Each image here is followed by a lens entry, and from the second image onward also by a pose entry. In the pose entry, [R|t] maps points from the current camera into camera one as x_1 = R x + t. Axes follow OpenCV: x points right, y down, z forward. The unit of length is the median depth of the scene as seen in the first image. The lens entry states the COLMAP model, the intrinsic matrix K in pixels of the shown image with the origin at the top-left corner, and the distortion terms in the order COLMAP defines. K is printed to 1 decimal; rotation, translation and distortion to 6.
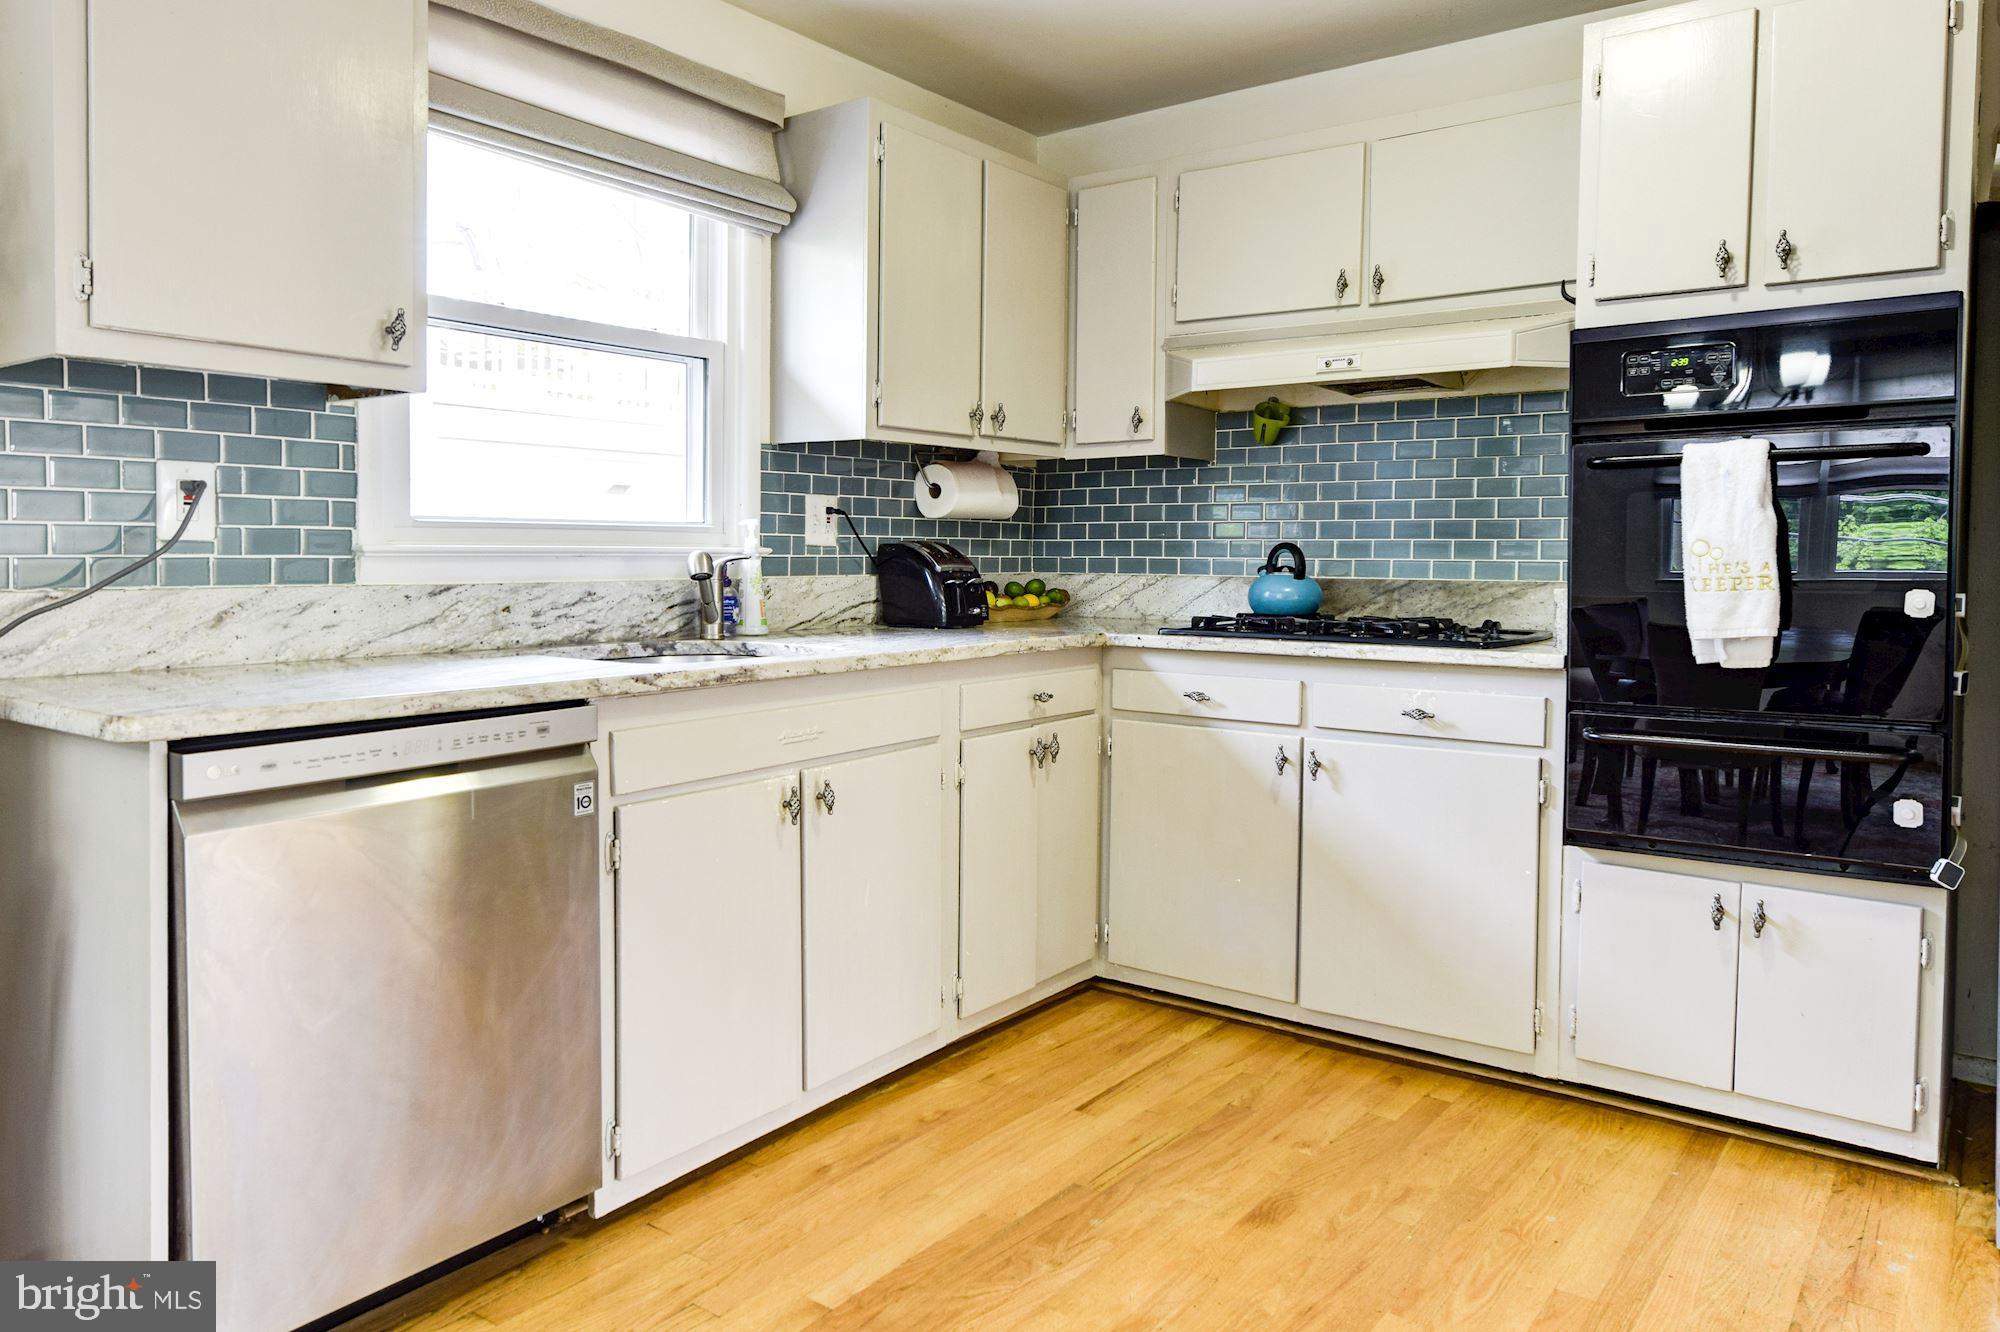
lens RADIAL K [[1360.5, 0, 946.1], [0, 1360.5, 645.3], [0, 0, 1]] dist [0.003107, 0.001474]
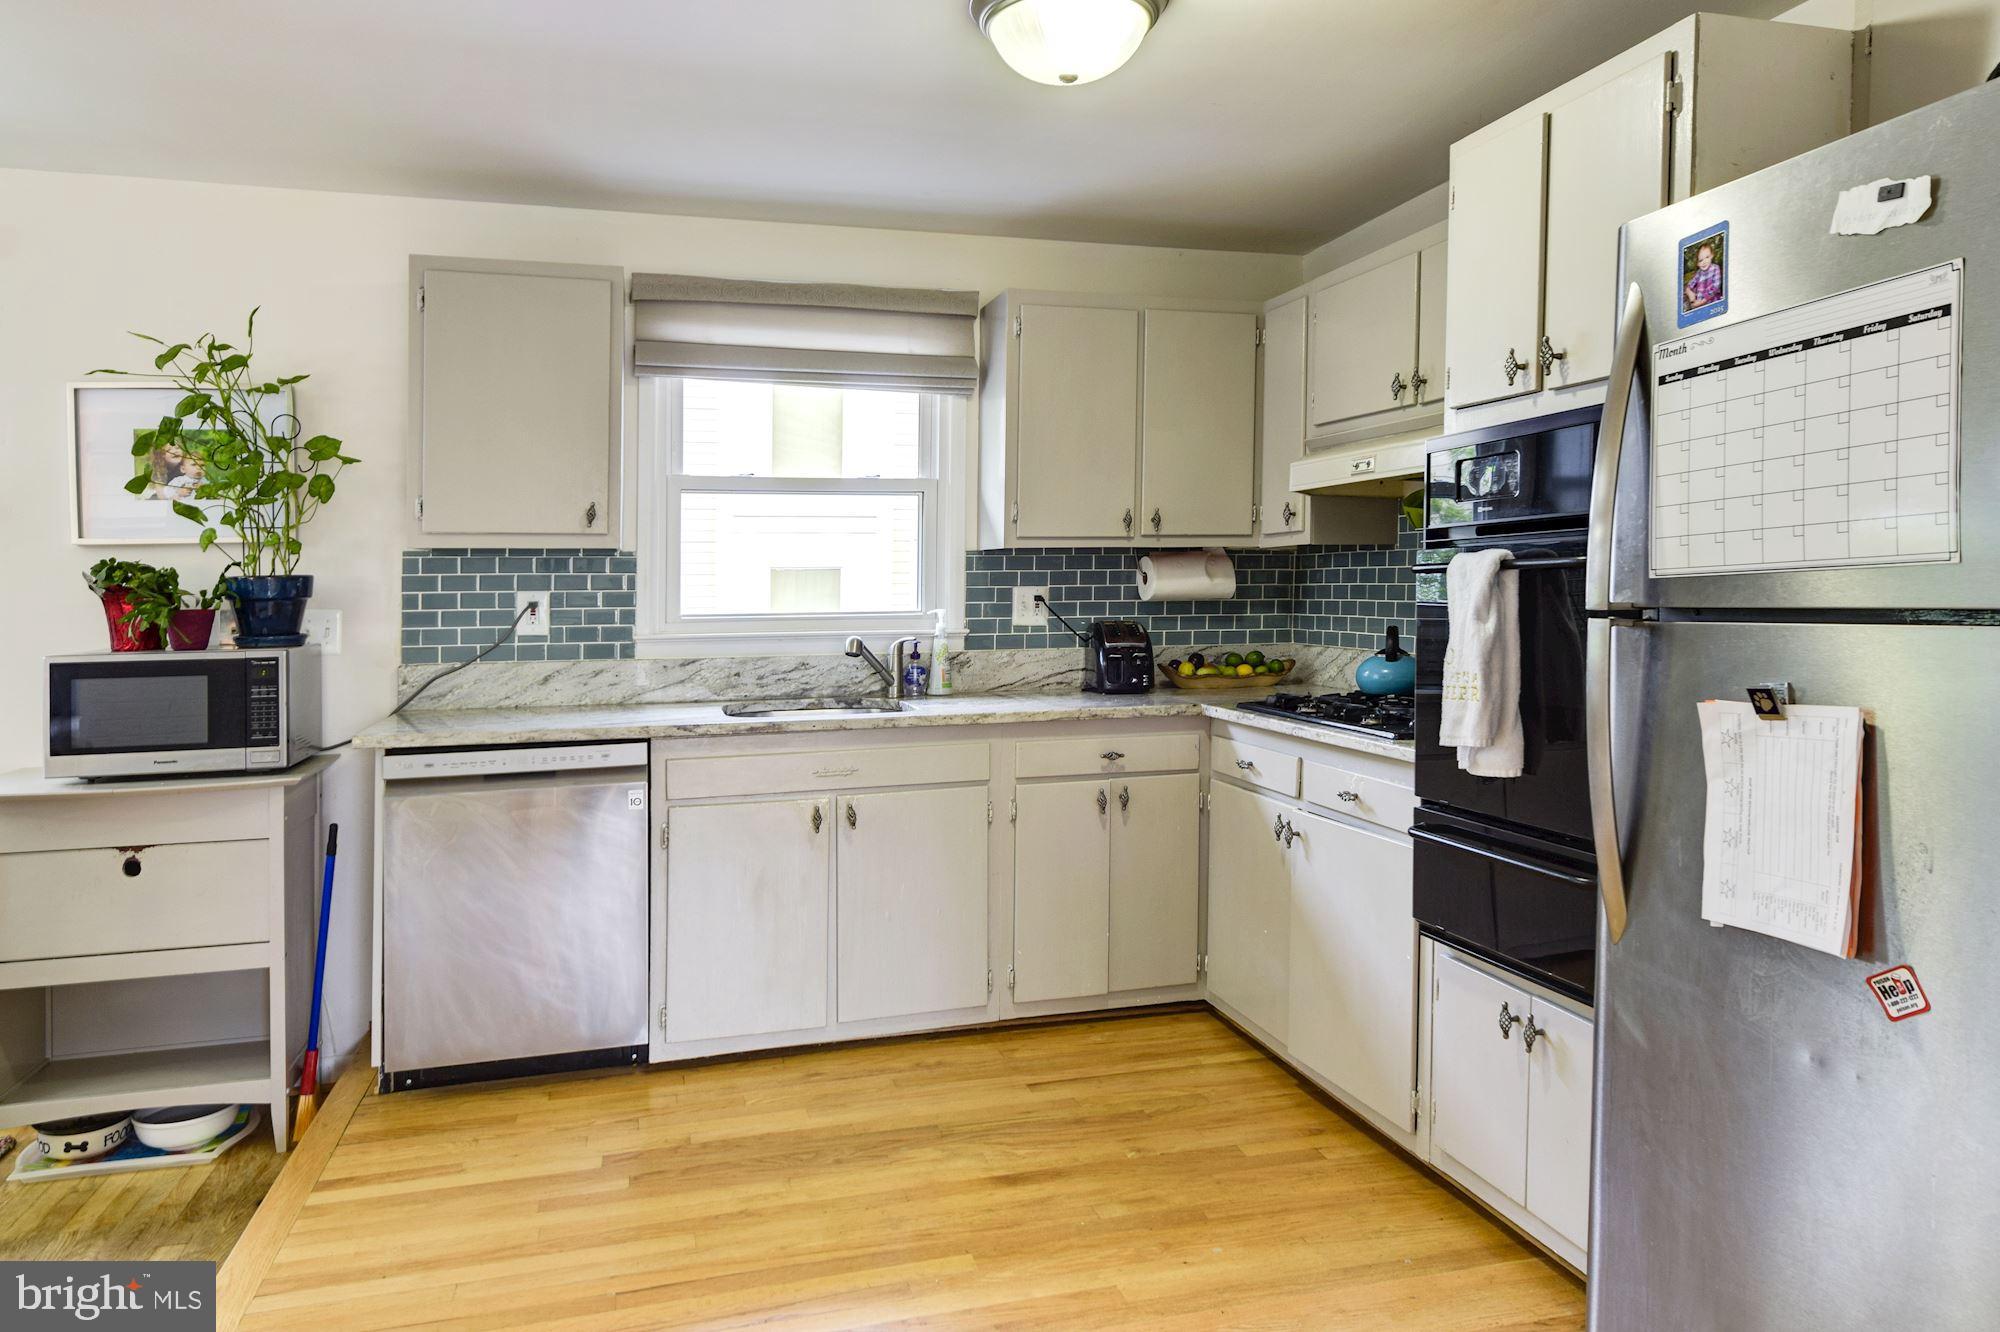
lens RADIAL K [[1267.8, 0, 993.7], [0, 1267.8, 640.3], [0, 0, 1]] dist [0.002956, 0.000243]
pose [[0.800830, 0.014764, -0.598710, 0.648013], [-0.028344, 0.999510, -0.013265, -0.046169], [0.598221, 0.027593, 0.800856, 0.022393]]
